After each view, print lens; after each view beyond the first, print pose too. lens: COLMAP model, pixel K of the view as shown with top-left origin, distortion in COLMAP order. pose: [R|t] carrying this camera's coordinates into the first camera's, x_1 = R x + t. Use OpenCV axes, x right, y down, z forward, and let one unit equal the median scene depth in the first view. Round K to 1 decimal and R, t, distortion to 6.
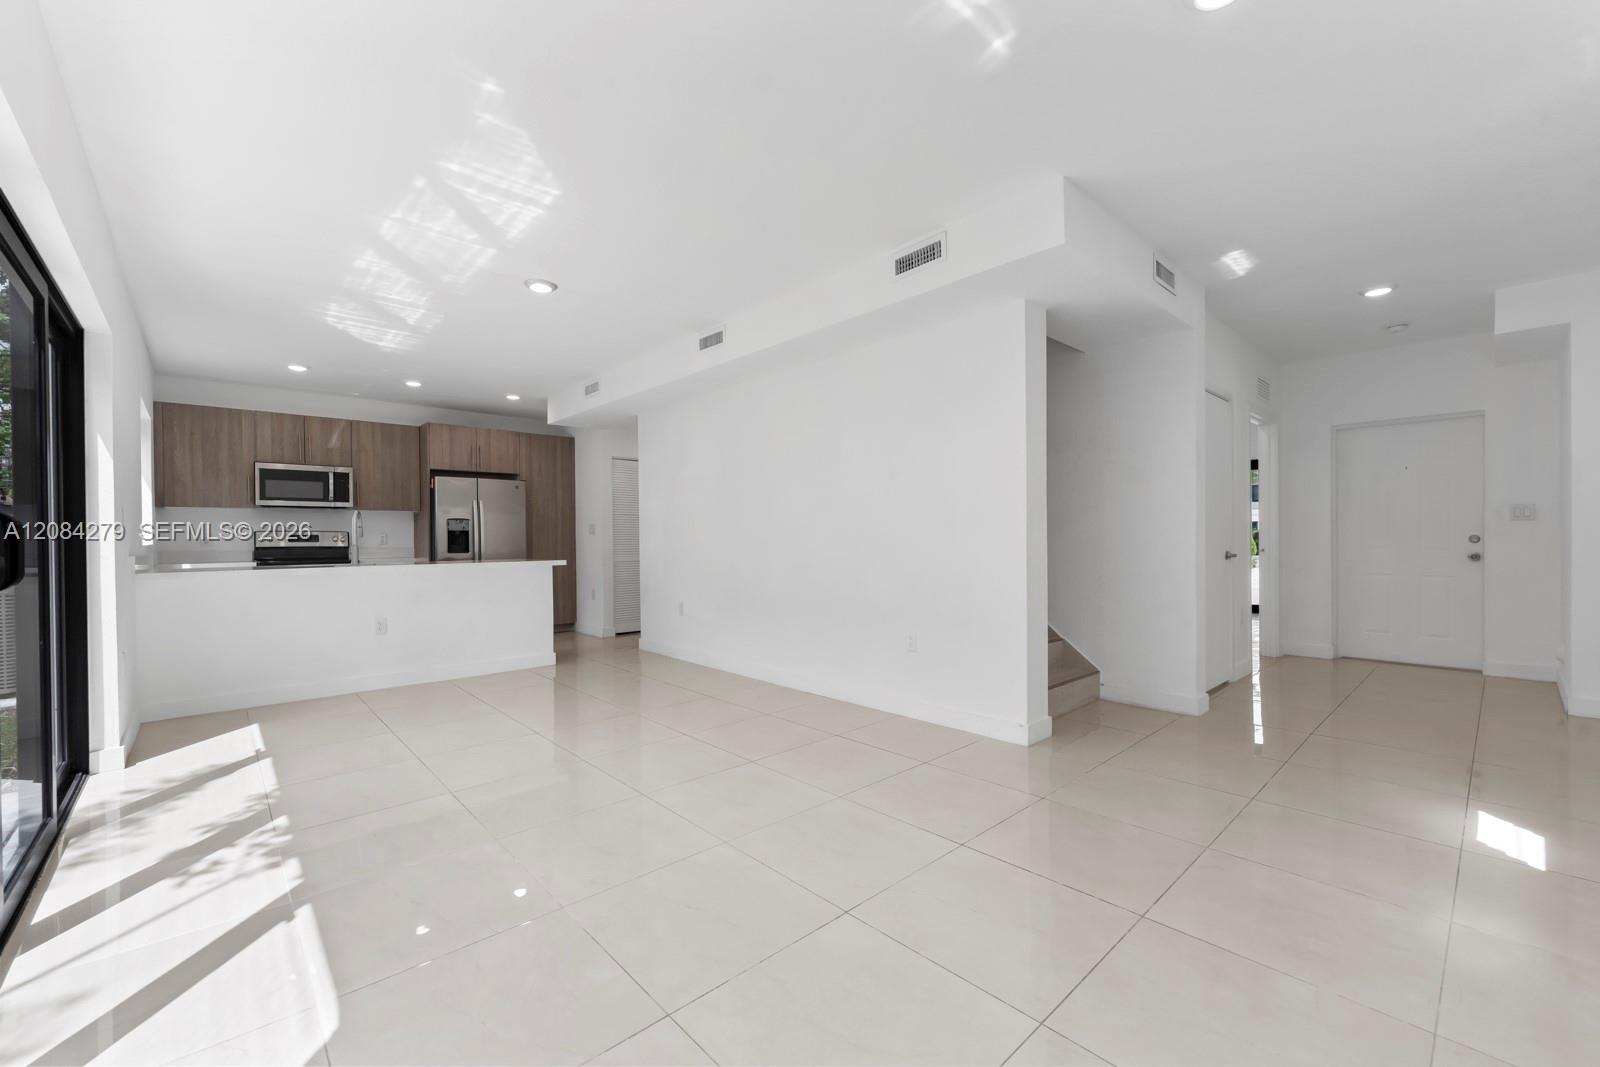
lens RADIAL K [[646.5, 0, 794.6], [0, 646.5, 542.9], [0, 0, 1]] dist [-0.000330, -0.000728]
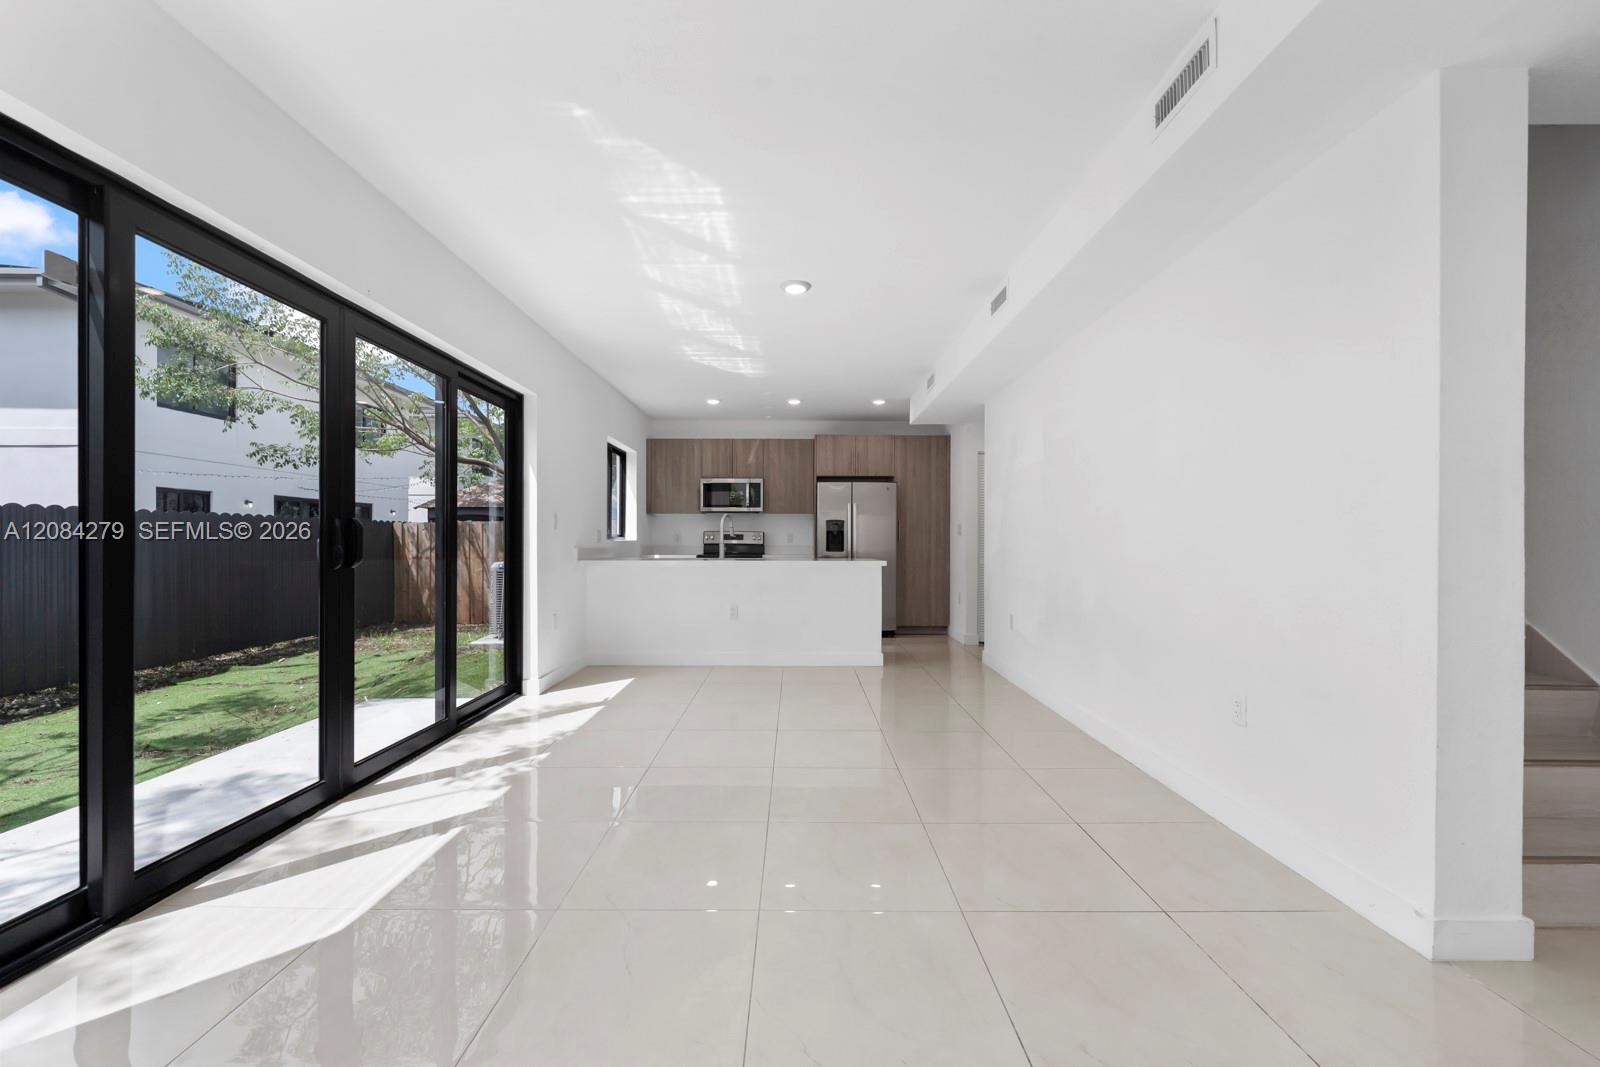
lens RADIAL K [[646.5, 0, 794.6], [0, 646.5, 542.9], [0, 0, 1]] dist [-0.000330, -0.000728]
pose [[0.735622, 0.013230, -0.677263, 0.180368], [-0.014637, 0.999886, 0.003633, -0.002023], [0.677234, 0.007240, 0.735732, 0.159963]]
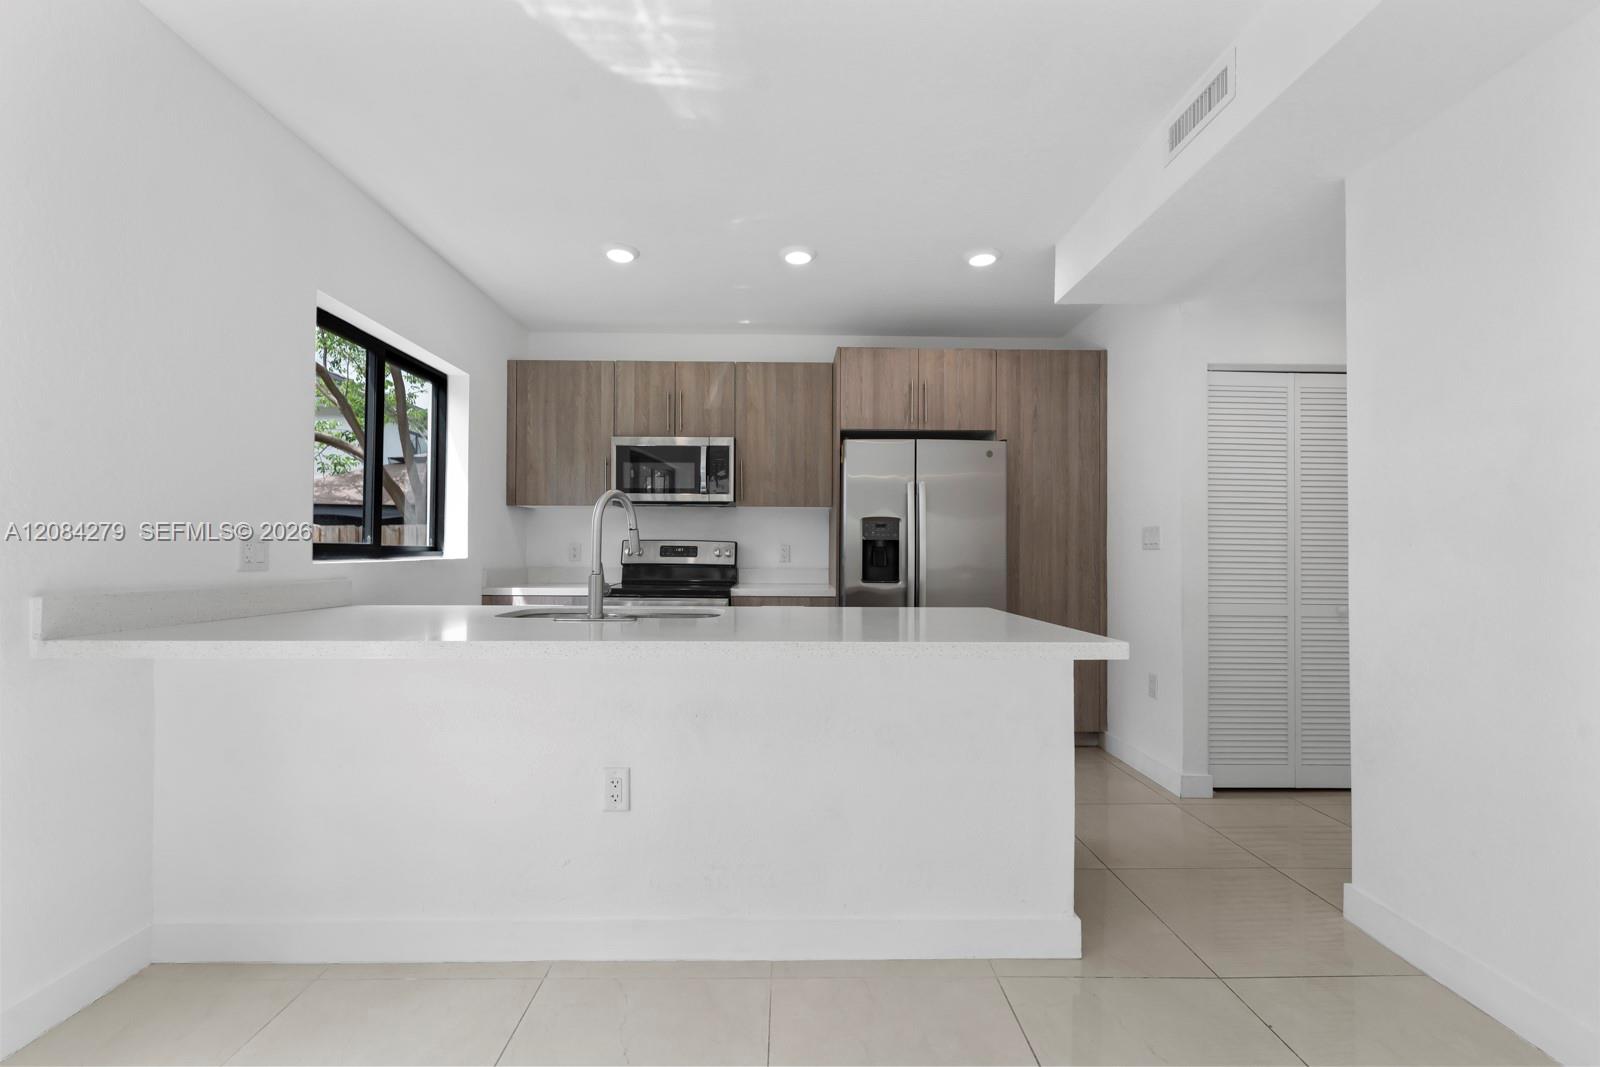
lens RADIAL K [[646.5, 0, 794.6], [0, 646.5, 542.9], [0, 0, 1]] dist [-0.000330, -0.000728]
pose [[0.747074, 0.005509, -0.664718, -0.236530], [-0.016652, 0.999807, -0.010429, -0.010748], [0.664532, 0.018860, 0.747022, 0.595290]]
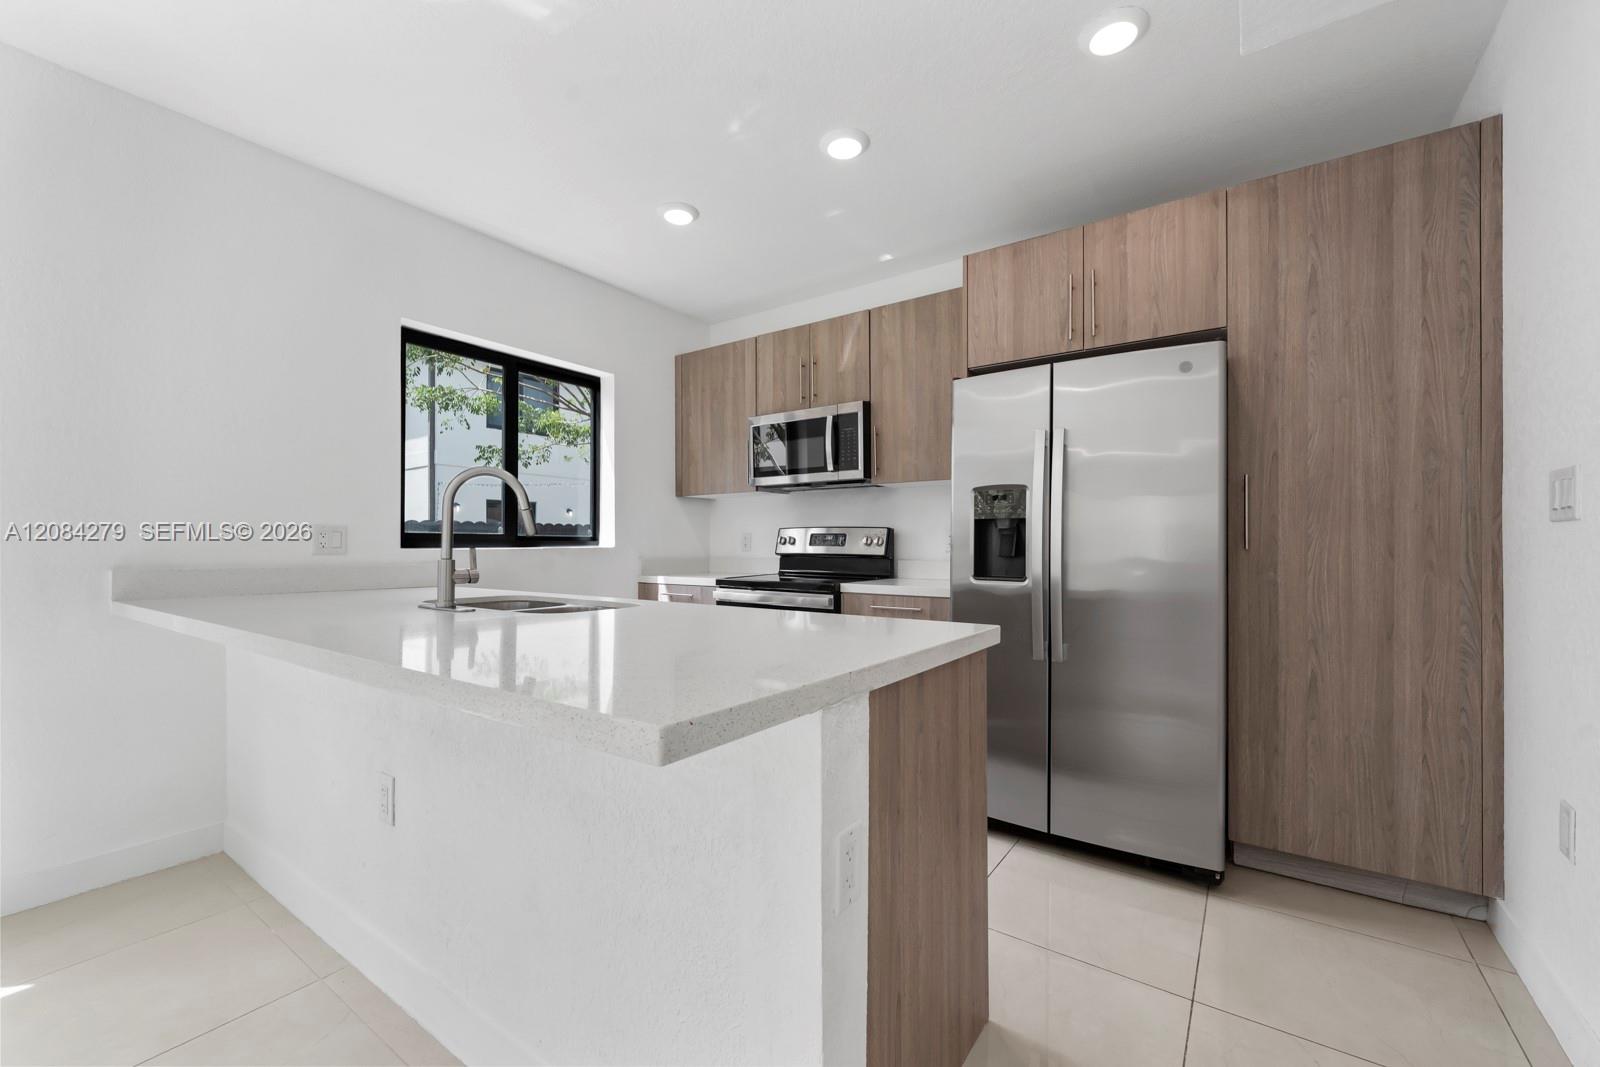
lens RADIAL K [[646.5, 0, 794.6], [0, 646.5, 542.9], [0, 0, 1]] dist [-0.000330, -0.000728]
pose [[0.210746, 0.007004, -0.977516, -0.202026], [-0.007504, 0.999956, 0.005547, -0.007065], [0.977512, 0.006167, 0.210789, 0.862637]]
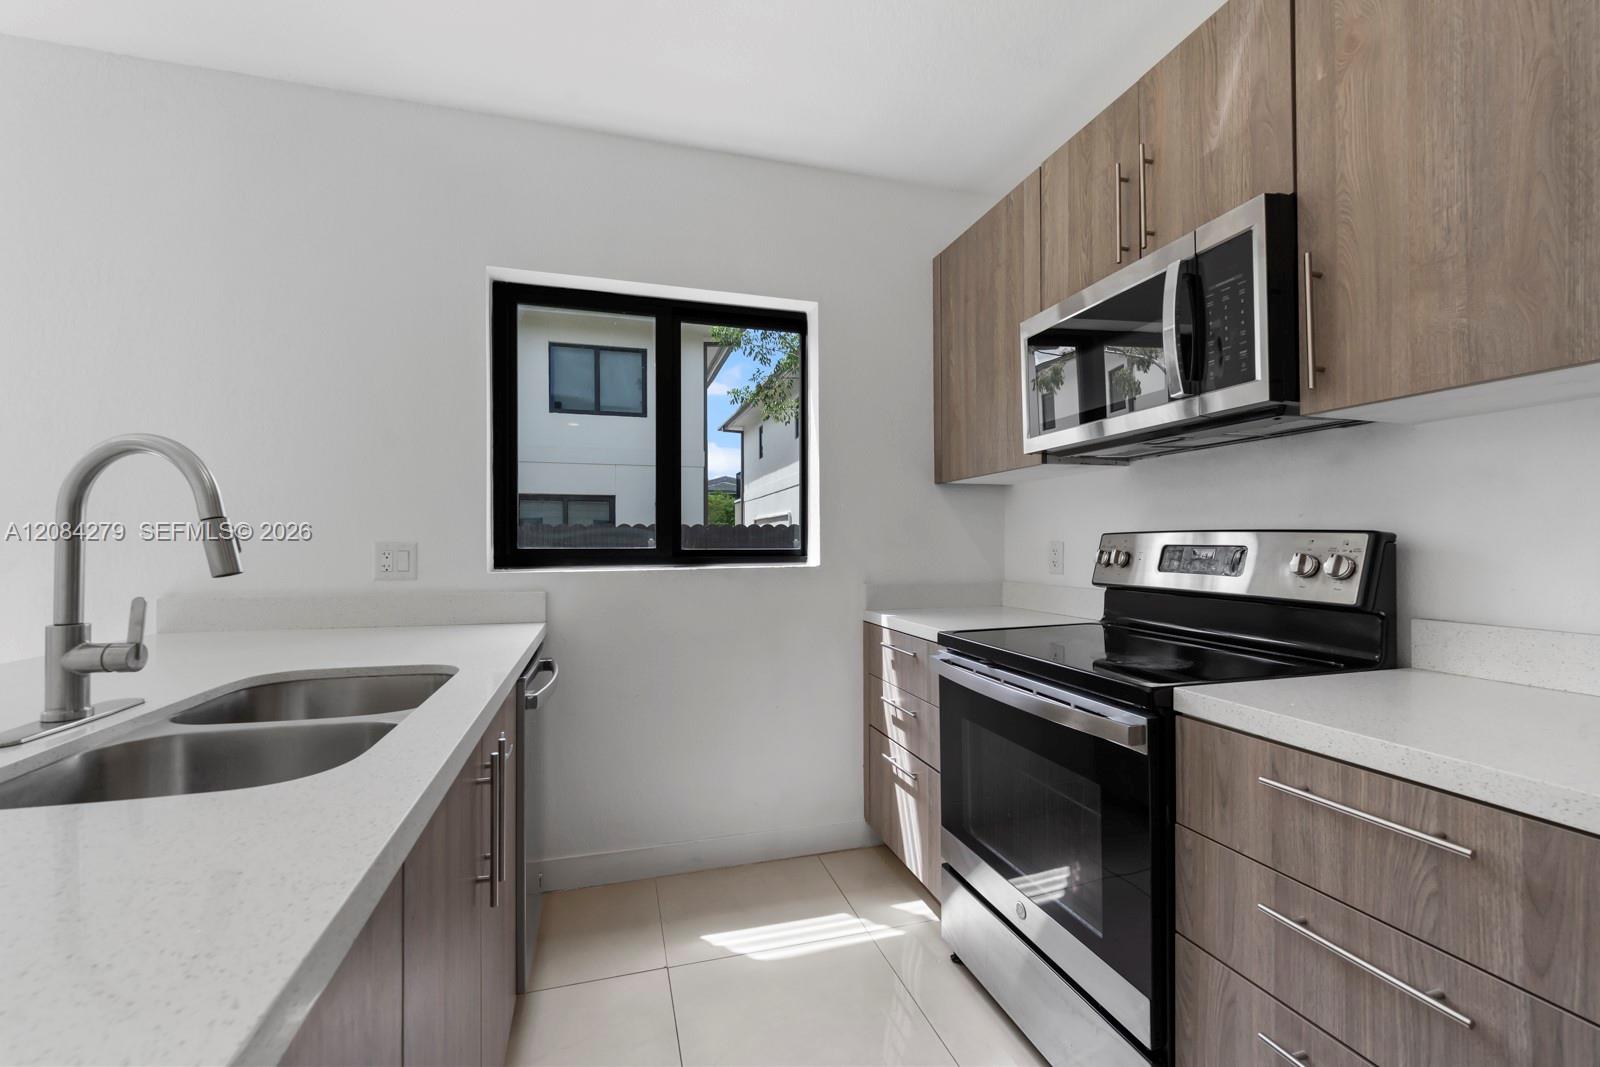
lens RADIAL K [[646.5, 0, 794.6], [0, 646.5, 542.9], [0, 0, 1]] dist [-0.000330, -0.000728]
pose [[-0.442145, 0.009908, -0.896889, -0.464239], [0.002021, 0.999947, 0.010050, -0.016585], [0.896941, 0.002631, -0.442142, 0.985052]]
